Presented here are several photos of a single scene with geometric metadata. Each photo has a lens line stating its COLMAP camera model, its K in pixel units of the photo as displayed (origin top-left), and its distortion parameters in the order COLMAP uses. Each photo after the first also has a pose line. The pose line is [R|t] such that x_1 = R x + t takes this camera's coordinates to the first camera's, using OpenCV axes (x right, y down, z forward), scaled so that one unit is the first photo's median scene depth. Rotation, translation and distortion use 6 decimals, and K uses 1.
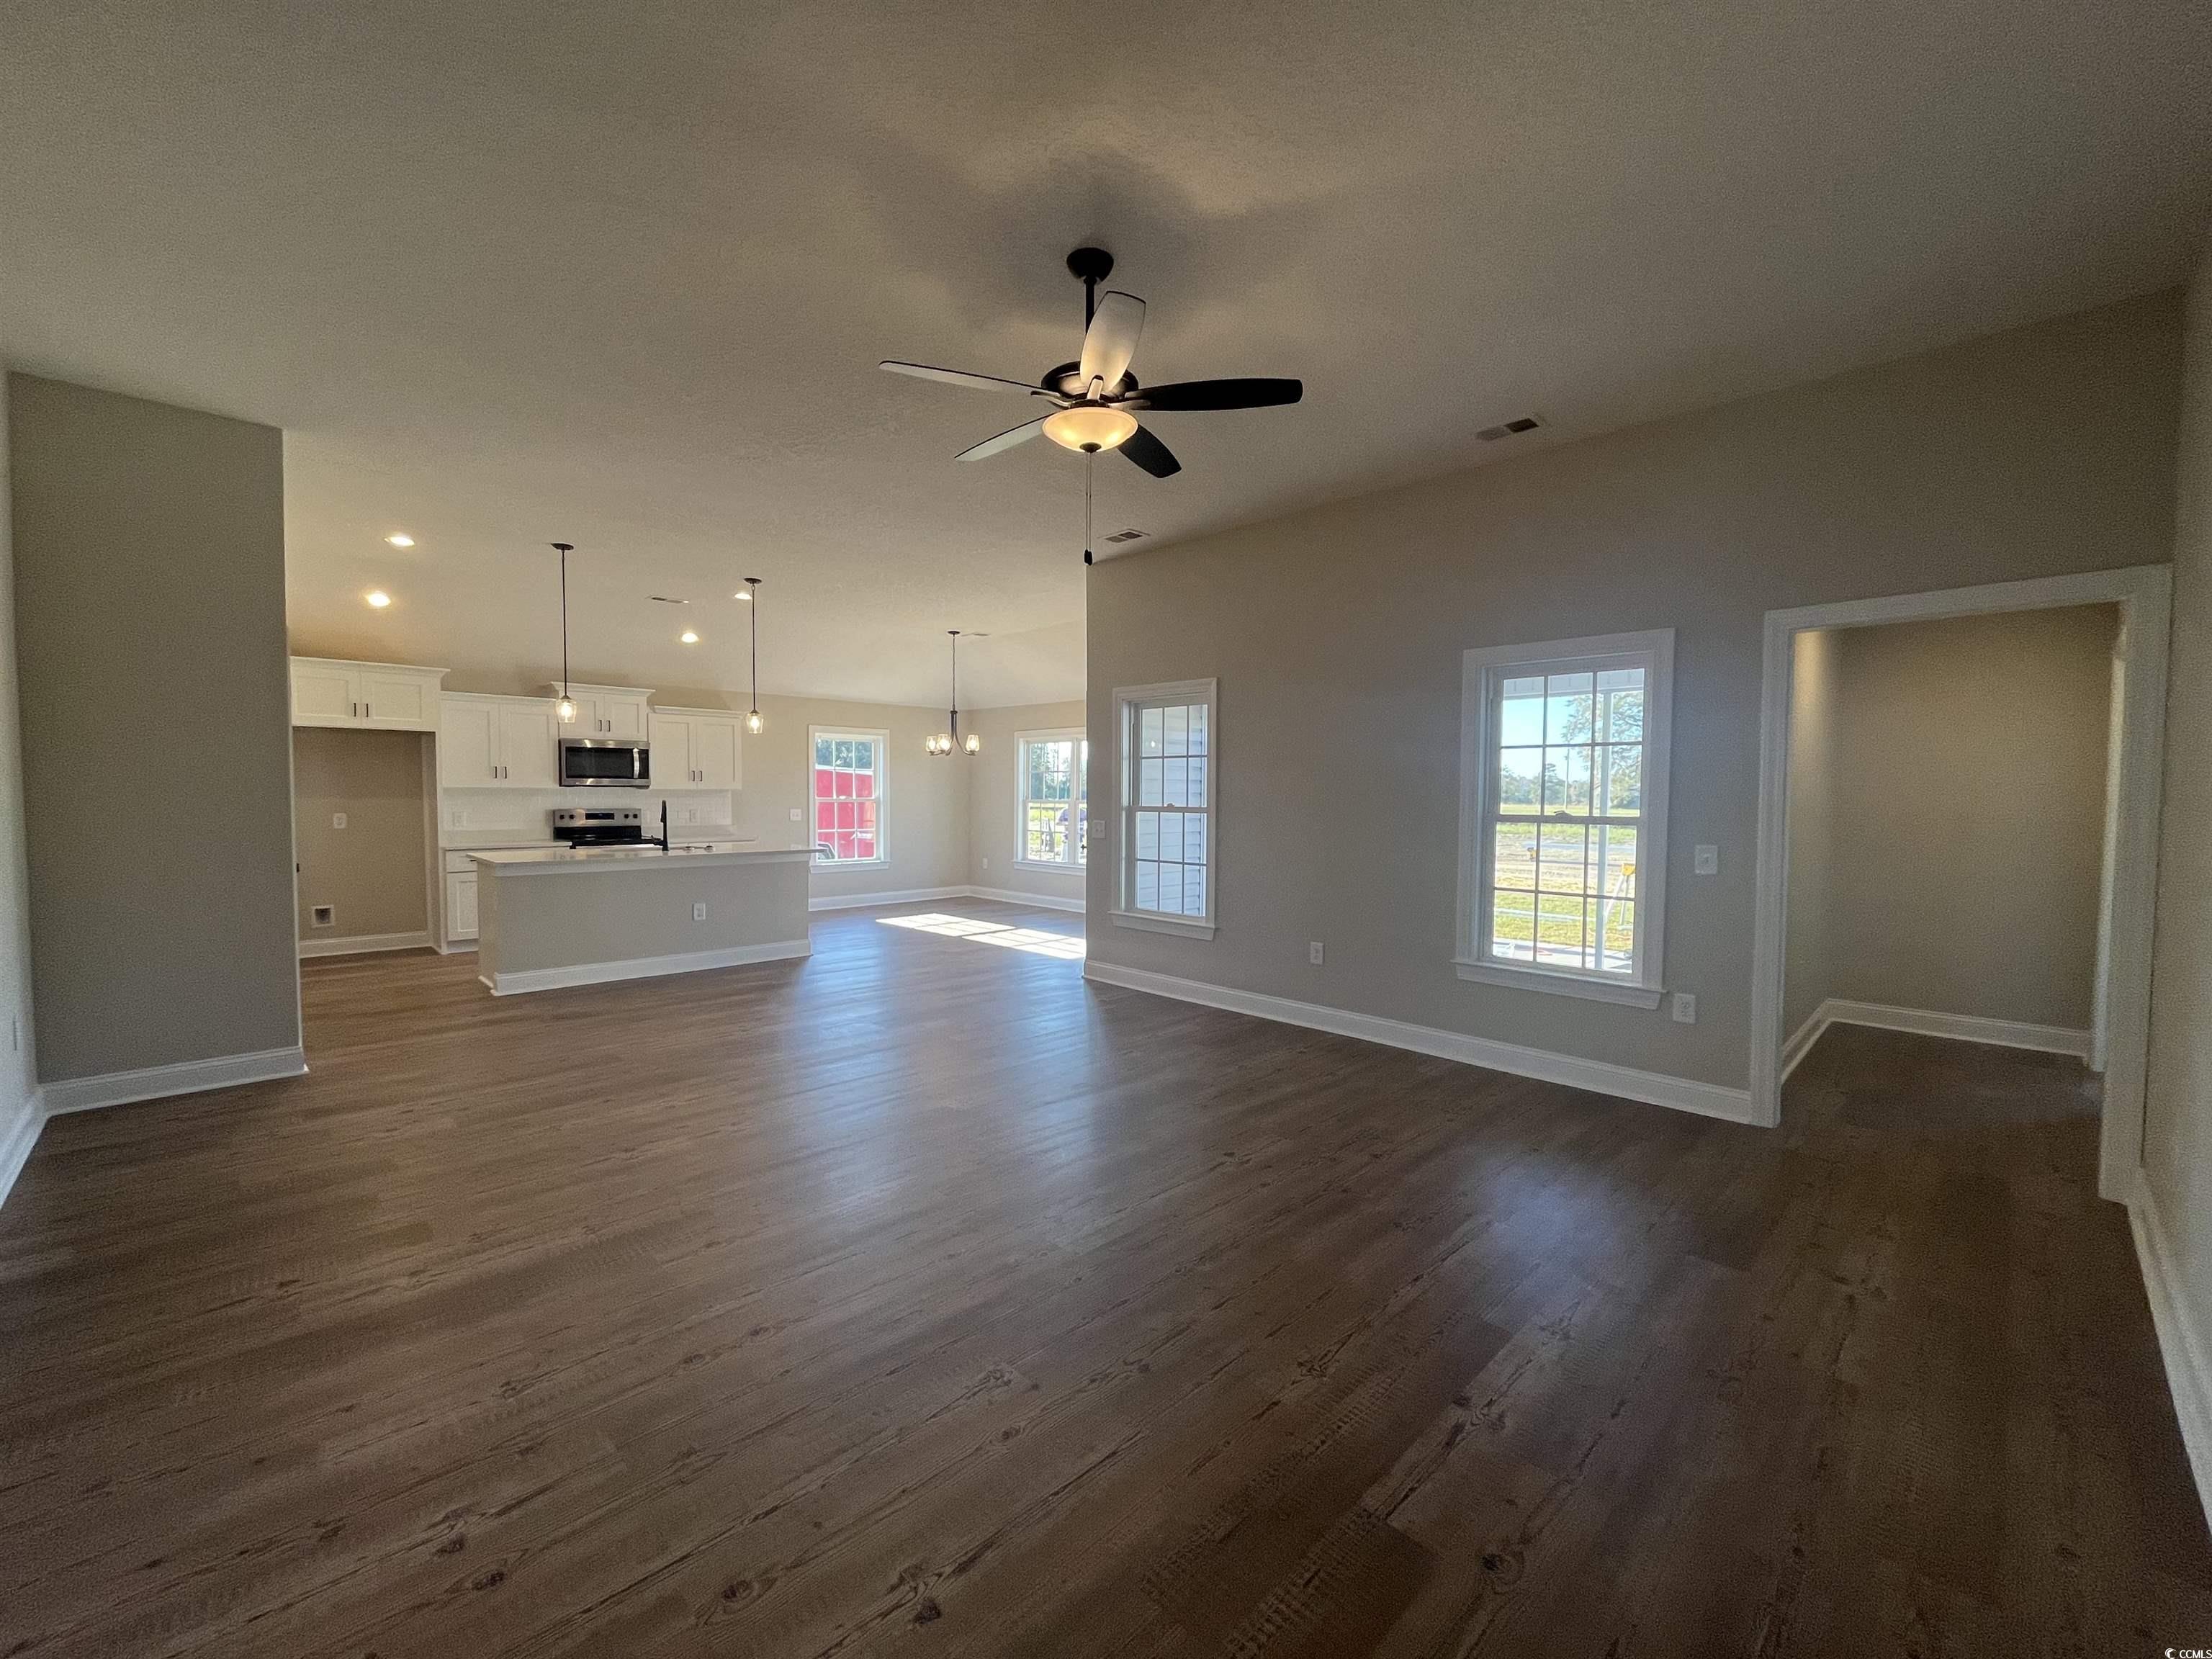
lens RADIAL K [[894.9, 0, 1107.7], [0, 894.9, 831.3], [0, 0, 1]] dist [-0.002191, -0.000060]
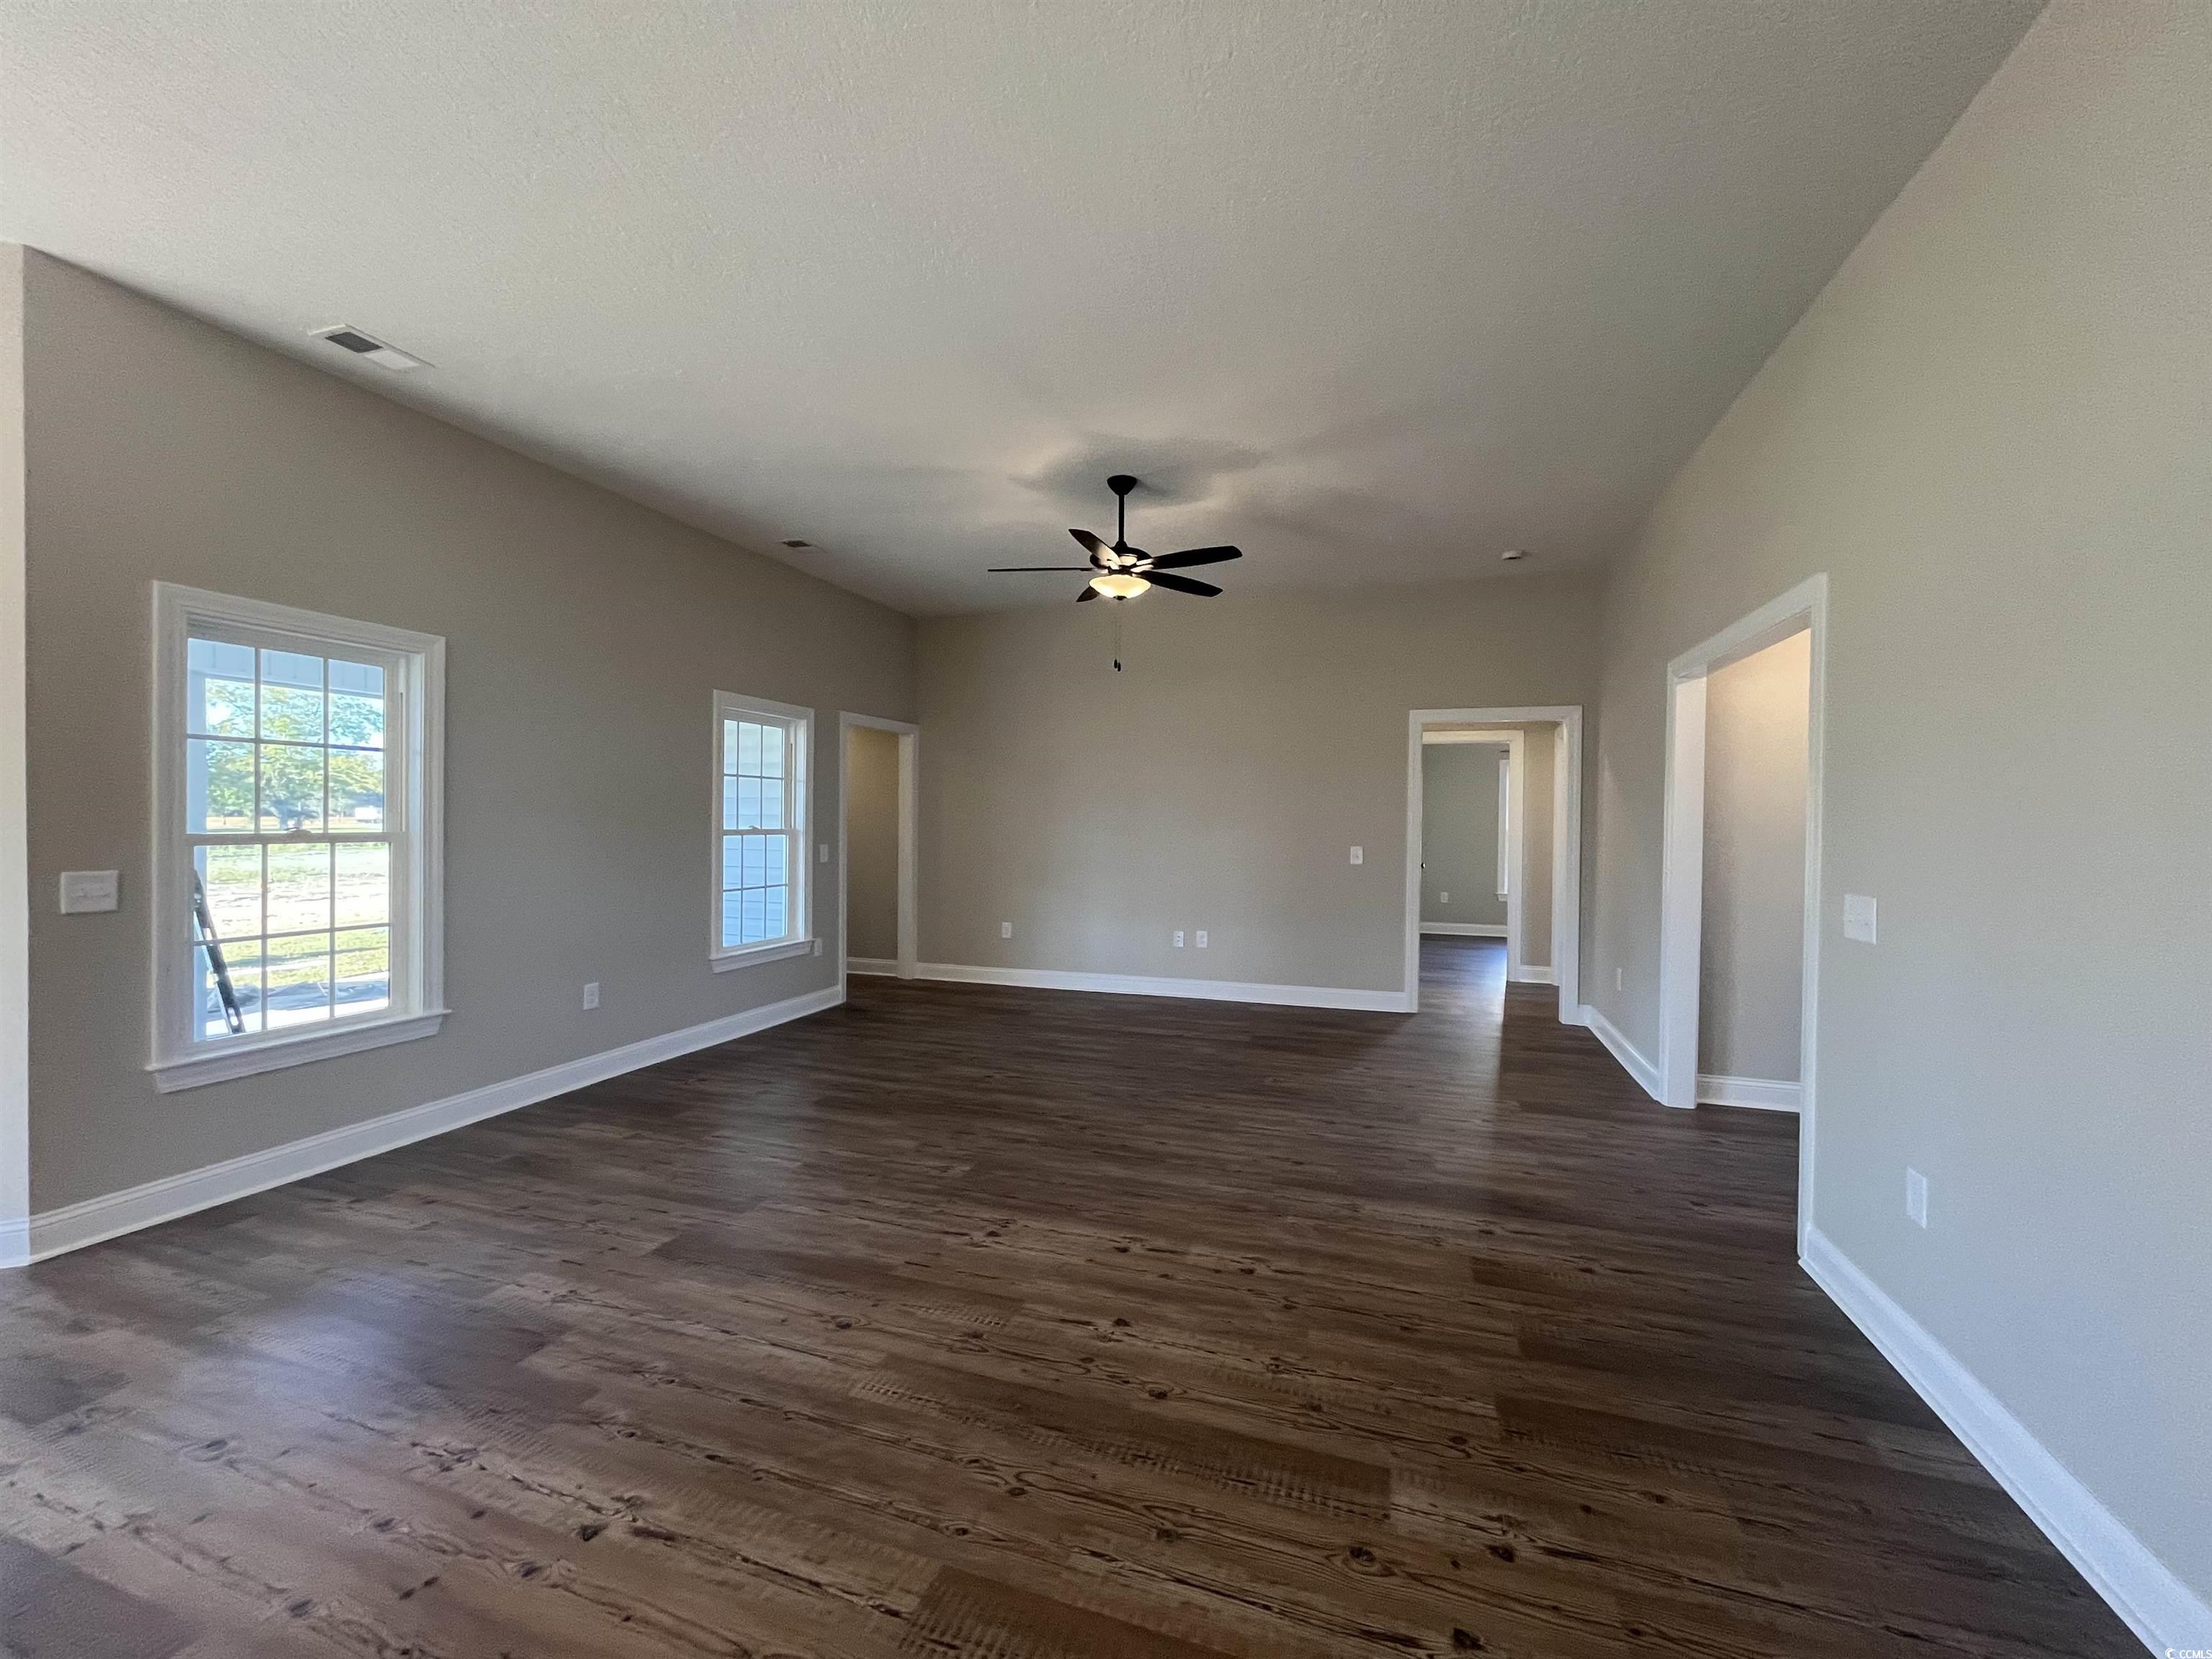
lens RADIAL K [[894.9, 0, 1107.7], [0, 894.9, 831.3], [0, 0, 1]] dist [-0.002191, -0.000060]
pose [[-0.455648, -0.022738, 0.889870, -0.996185], [0.024809, 0.998961, 0.038229, -0.057100], [-0.889814, 0.039496, -0.454611, 1.234263]]
